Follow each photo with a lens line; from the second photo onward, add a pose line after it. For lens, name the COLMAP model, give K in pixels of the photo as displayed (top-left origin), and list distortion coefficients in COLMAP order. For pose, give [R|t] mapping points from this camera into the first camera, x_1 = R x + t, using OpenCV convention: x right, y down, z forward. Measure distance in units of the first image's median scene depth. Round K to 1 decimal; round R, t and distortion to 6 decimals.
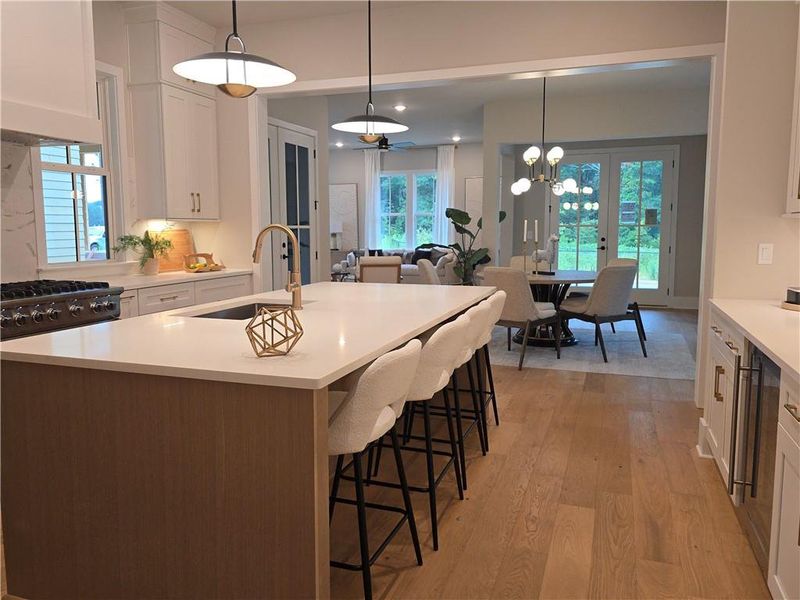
lens RADIAL K [[611.8, 0, 400.0], [0, 611.8, 300.0], [0, 0, 1]] dist [0.060801, -0.000226]
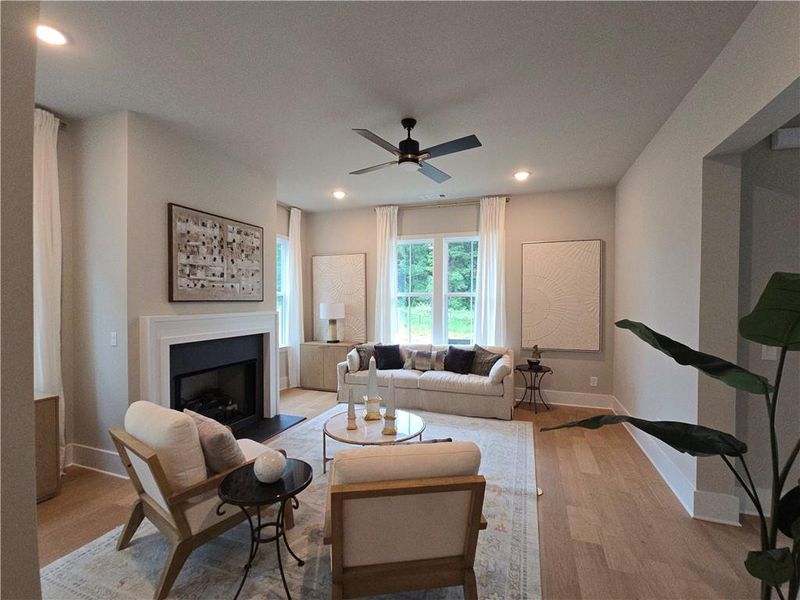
lens RADIAL K [[364.5, 0, 402.8], [0, 364.5, 307.0], [0, 0, 1]] dist [-0.003798, -0.000163]
pose [[0.999969, 0.007718, -0.001490, -0.033100], [-0.007829, 0.994831, -0.101243, -0.111594], [0.000701, 0.101251, 0.994861, 0.785422]]
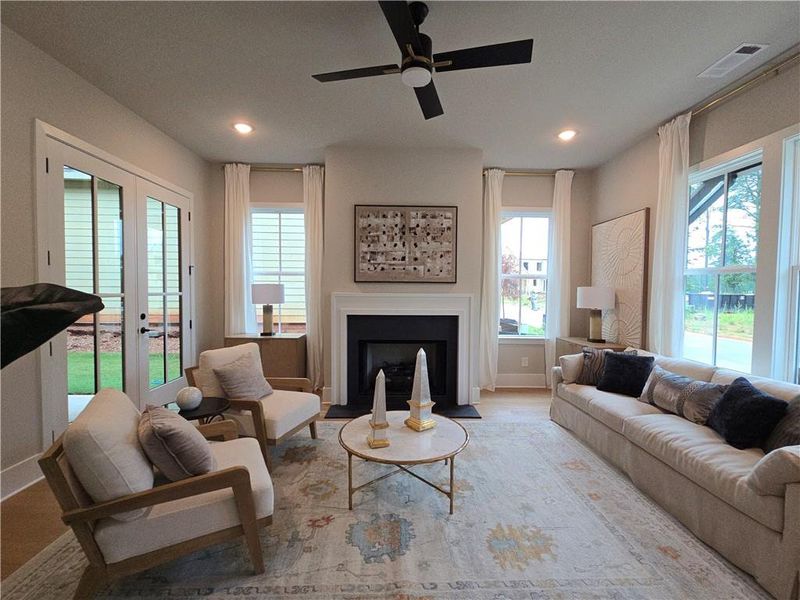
lens RADIAL K [[364.5, 0, 402.8], [0, 364.5, 307.0], [0, 0, 1]] dist [-0.003798, -0.000163]
pose [[0.354602, 0.056762, -0.933293, 0.179432], [-0.124619, 0.992120, 0.012991, -0.132063], [0.926675, 0.111700, 0.358881, 1.019726]]
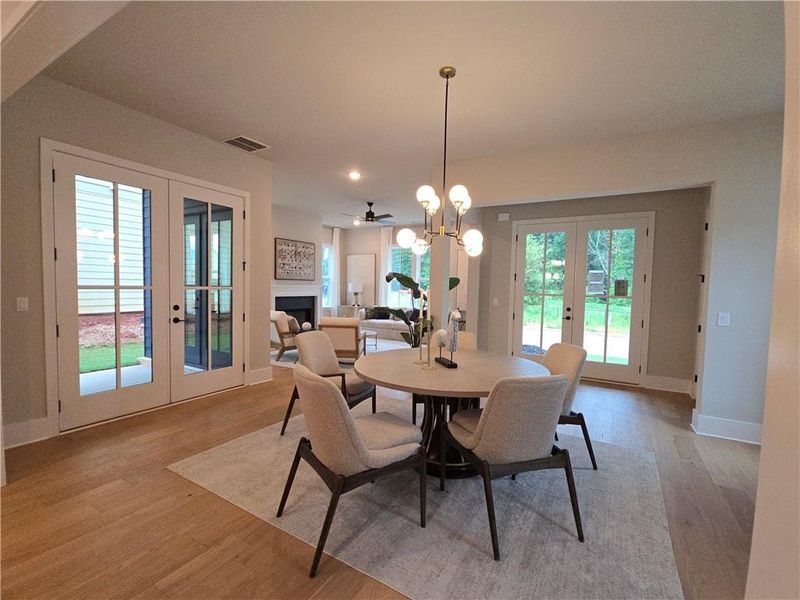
lens RADIAL K [[364.5, 0, 402.8], [0, 364.5, 307.0], [0, 0, 1]] dist [-0.003798, -0.000163]
pose [[0.982274, 0.038731, -0.183405, 0.177331], [-0.050103, 0.997071, -0.057783, -0.055509], [0.180630, 0.065948, 0.981338, 0.386784]]
